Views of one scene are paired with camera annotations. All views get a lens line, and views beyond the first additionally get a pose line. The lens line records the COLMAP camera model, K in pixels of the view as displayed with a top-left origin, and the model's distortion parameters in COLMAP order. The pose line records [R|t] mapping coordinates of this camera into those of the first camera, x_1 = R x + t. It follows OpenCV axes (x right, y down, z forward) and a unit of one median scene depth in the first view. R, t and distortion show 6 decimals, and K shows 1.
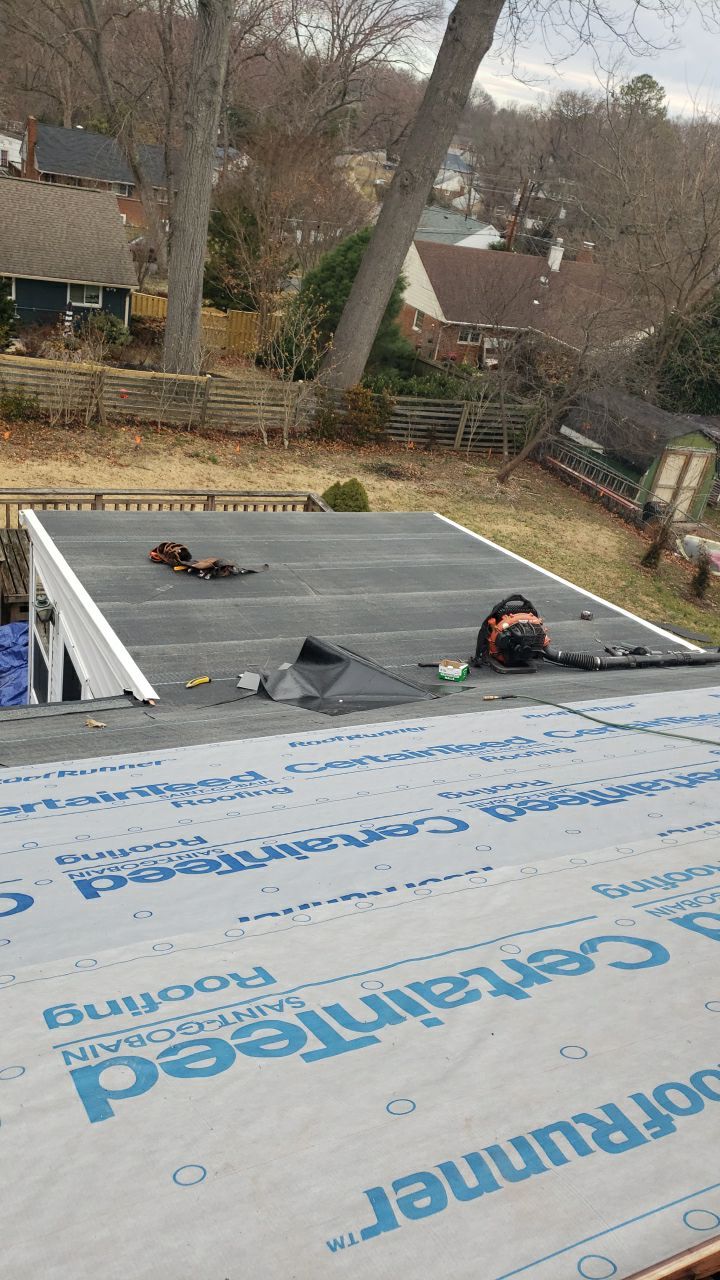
lens RADIAL K [[925.6, 0, 406.4], [0, 925.6, 644.7], [0, 0, 1]] dist [-0.050418, 0.025769]
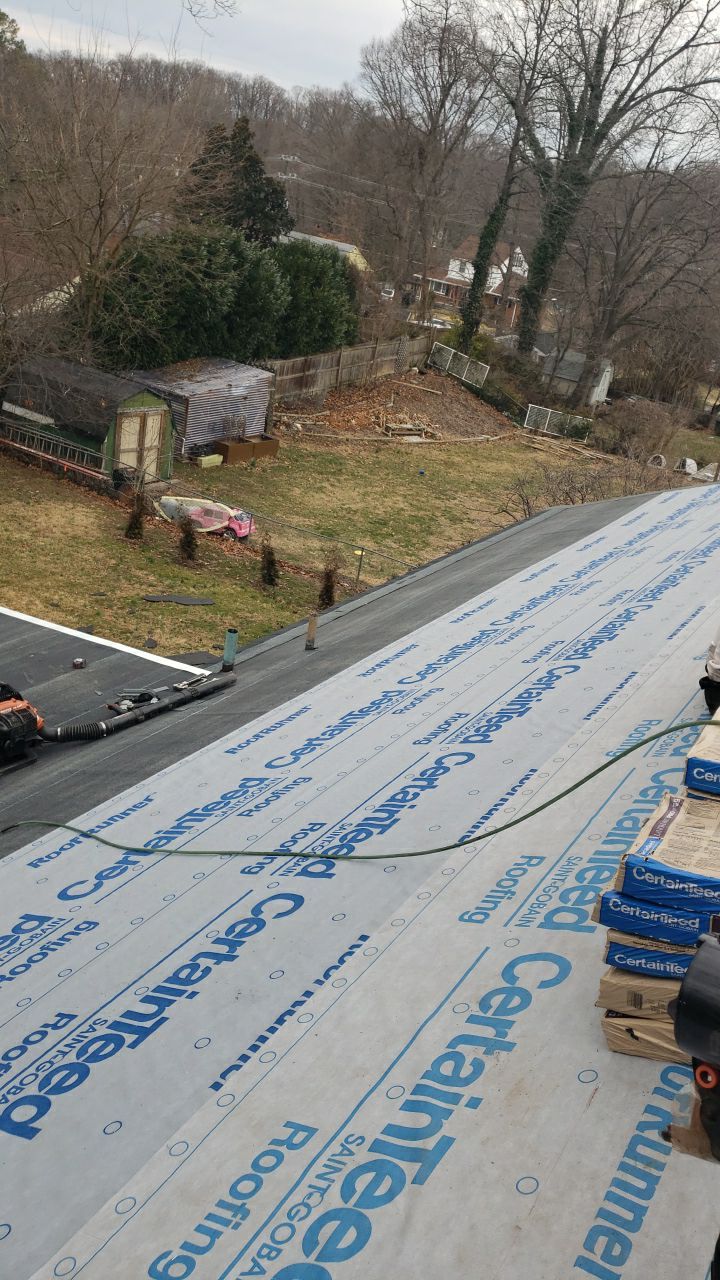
lens RADIAL K [[925.6, 0, 406.4], [0, 925.6, 644.7], [0, 0, 1]] dist [-0.050418, 0.025769]
pose [[0.835156, -0.255029, 0.487313, -0.058945], [0.230983, 0.966713, 0.110057, -0.055417], [-0.499160, 0.020646, 0.866264, -0.120770]]
